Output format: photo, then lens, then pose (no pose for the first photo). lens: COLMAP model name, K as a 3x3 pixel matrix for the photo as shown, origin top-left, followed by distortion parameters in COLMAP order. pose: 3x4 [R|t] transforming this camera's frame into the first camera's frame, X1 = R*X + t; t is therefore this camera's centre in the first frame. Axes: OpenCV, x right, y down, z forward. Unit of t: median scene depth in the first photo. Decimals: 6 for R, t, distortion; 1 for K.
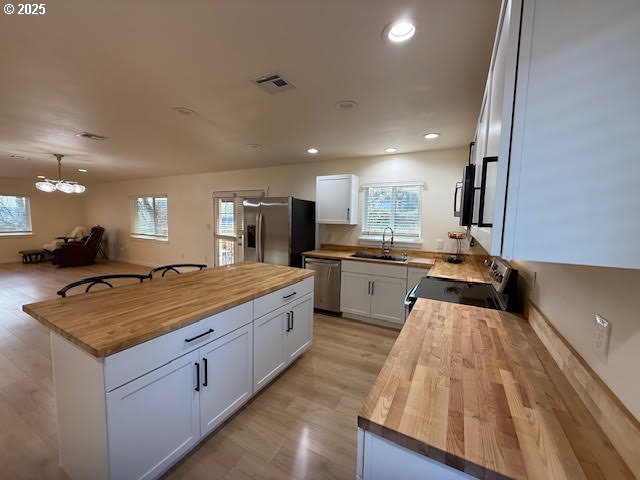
lens RADIAL K [[254.5, 0, 319.1], [0, 254.5, 241.9], [0, 0, 1]] dist [-0.000130, 0.000233]
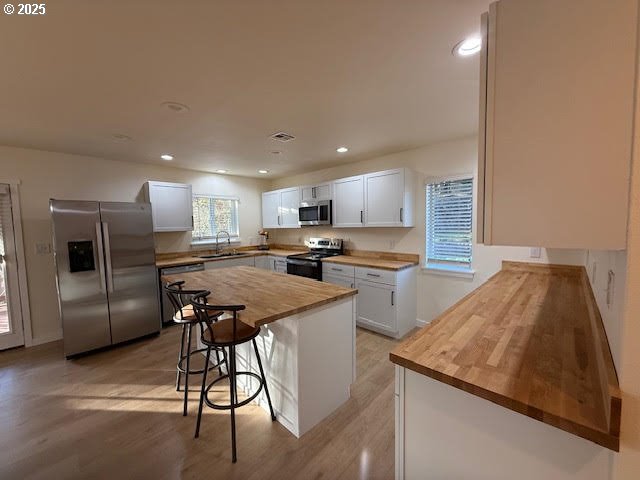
lens RADIAL K [[254.5, 0, 319.1], [0, 254.5, 239.4], [0, 0, 1]] dist [-0.000130, 0.000233]
pose [[0.273283, -0.087268, 0.957967, -0.832903], [0.117008, 0.991497, 0.056943, -0.033832], [-0.954791, 0.096528, 0.281170, 0.200316]]
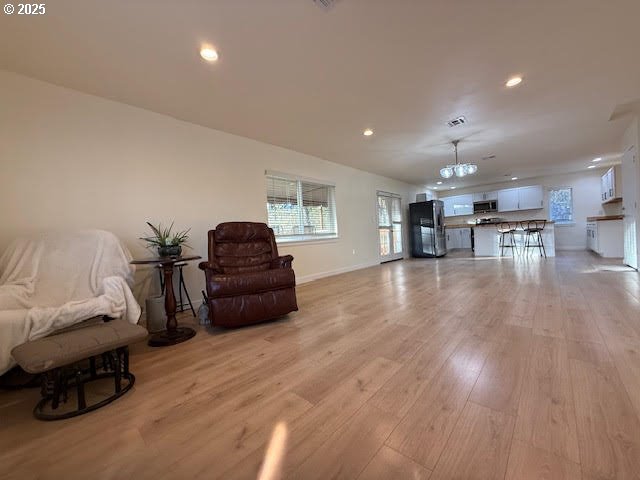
lens RADIAL K [[254.5, 0, 317.9], [0, 254.5, 241.6], [0, 0, 1]] dist [-0.000130, 0.000233]
pose [[0.246522, -0.051712, 0.967757, -2.600094], [0.147933, 0.988881, 0.015157, -0.026482], [-0.957780, 0.139426, 0.251431, 1.564284]]
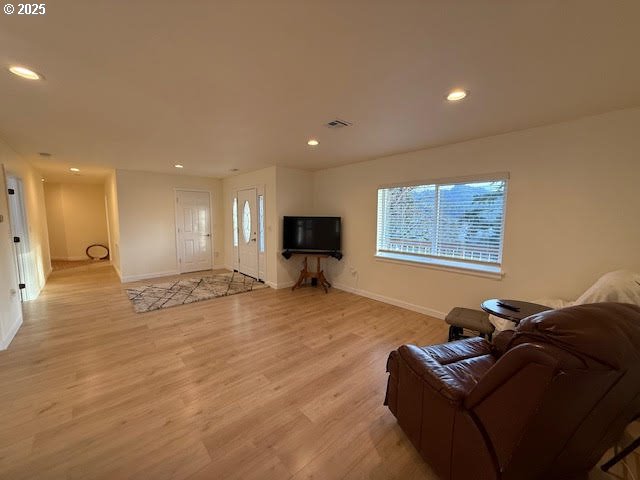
lens RADIAL K [[254.5, 0, 319.9], [0, 254.5, 241.6], [0, 0, 1]] dist [-0.000130, 0.000233]
pose [[-0.336731, 0.071130, -0.938910, -1.421306], [-0.097843, 0.989102, 0.110023, -0.194835], [0.936504, 0.128914, -0.326102, 1.834362]]
